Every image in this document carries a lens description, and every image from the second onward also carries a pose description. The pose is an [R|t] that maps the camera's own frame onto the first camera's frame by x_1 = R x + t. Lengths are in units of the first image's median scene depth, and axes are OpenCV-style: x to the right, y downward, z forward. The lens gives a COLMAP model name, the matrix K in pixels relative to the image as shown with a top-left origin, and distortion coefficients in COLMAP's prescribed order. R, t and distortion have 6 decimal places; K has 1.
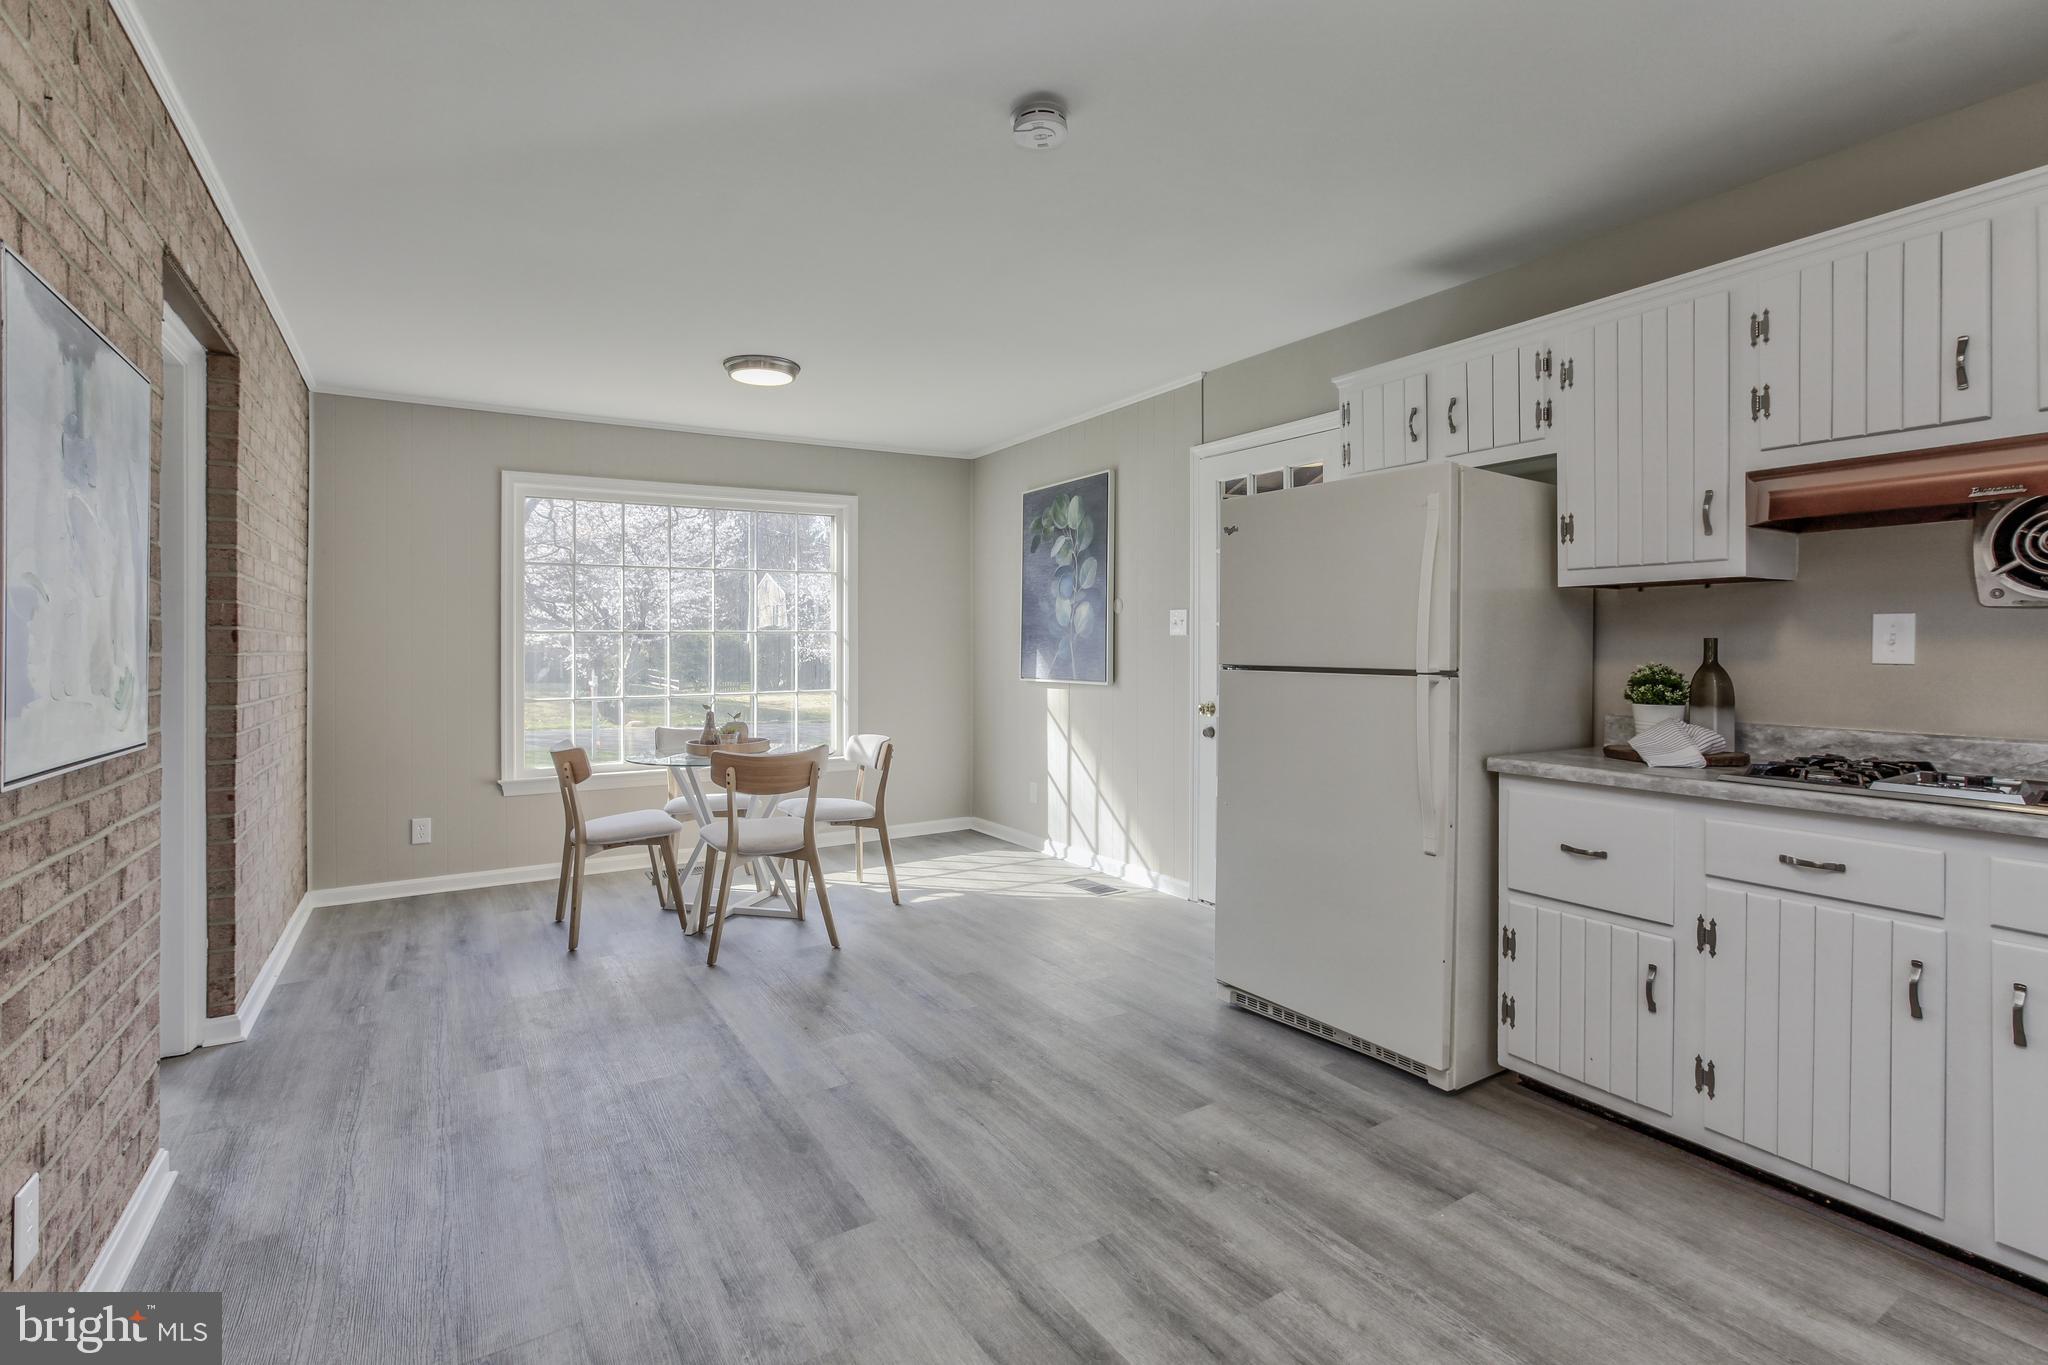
lens RADIAL K [[985.9, 0, 1032.4], [0, 985.9, 660.5], [0, 0, 1]] dist [0.000335, 0.000507]
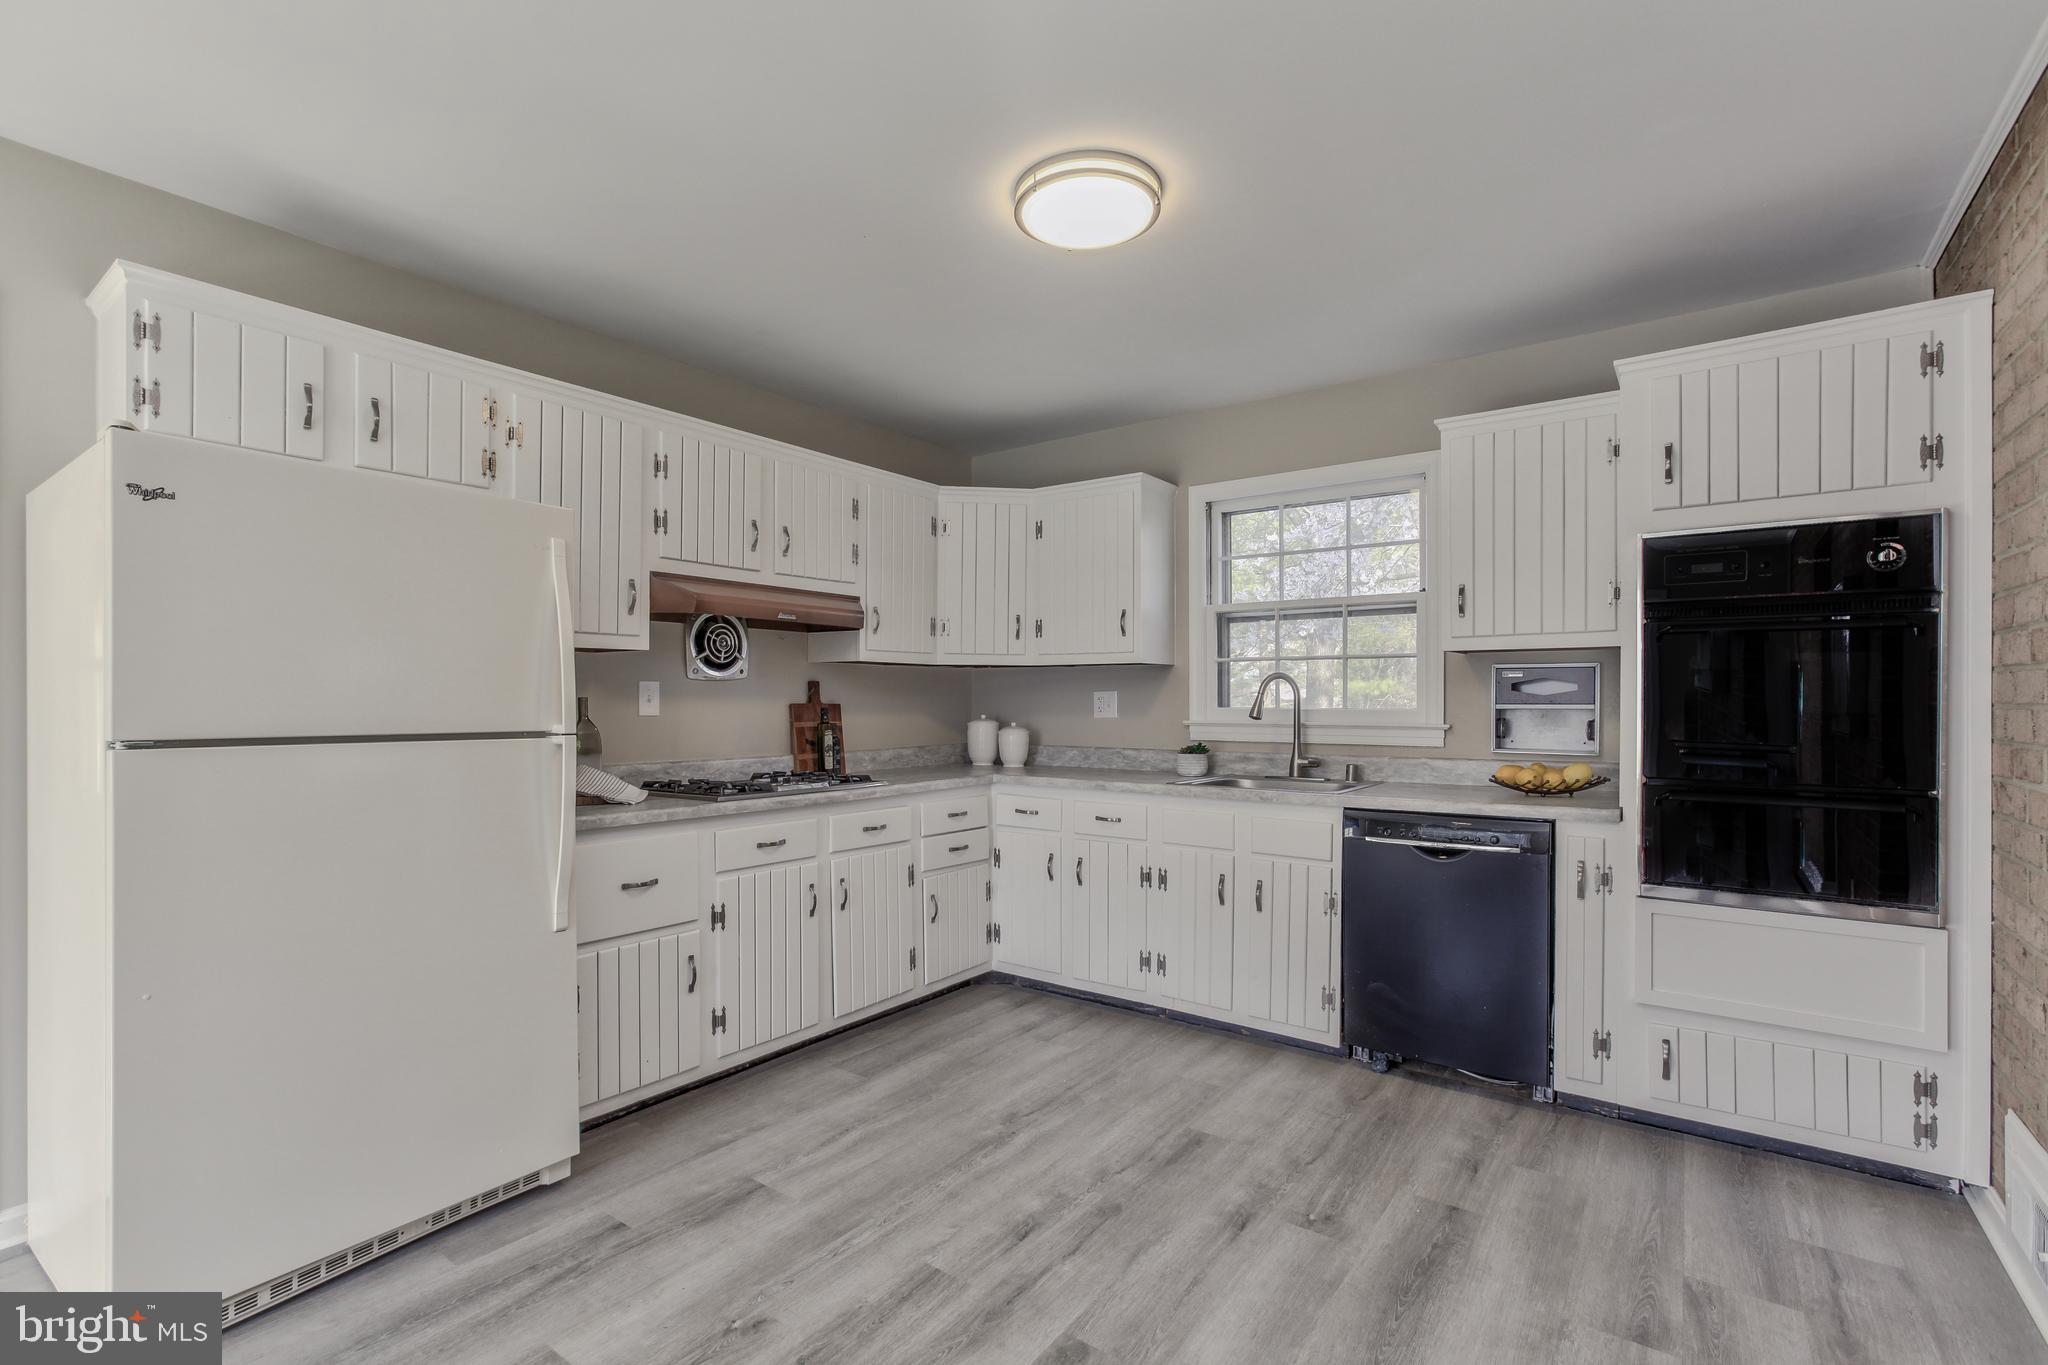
lens RADIAL K [[938.8, 0, 1023.0], [0, 938.8, 719.1], [0, 0, 1]] dist [-0.002182, -0.000063]
pose [[-0.377576, -0.017457, 0.925814, -0.672853], [0.014095, 0.999598, 0.024596, -0.019626], [-0.925871, 0.022336, -0.377178, 1.099384]]
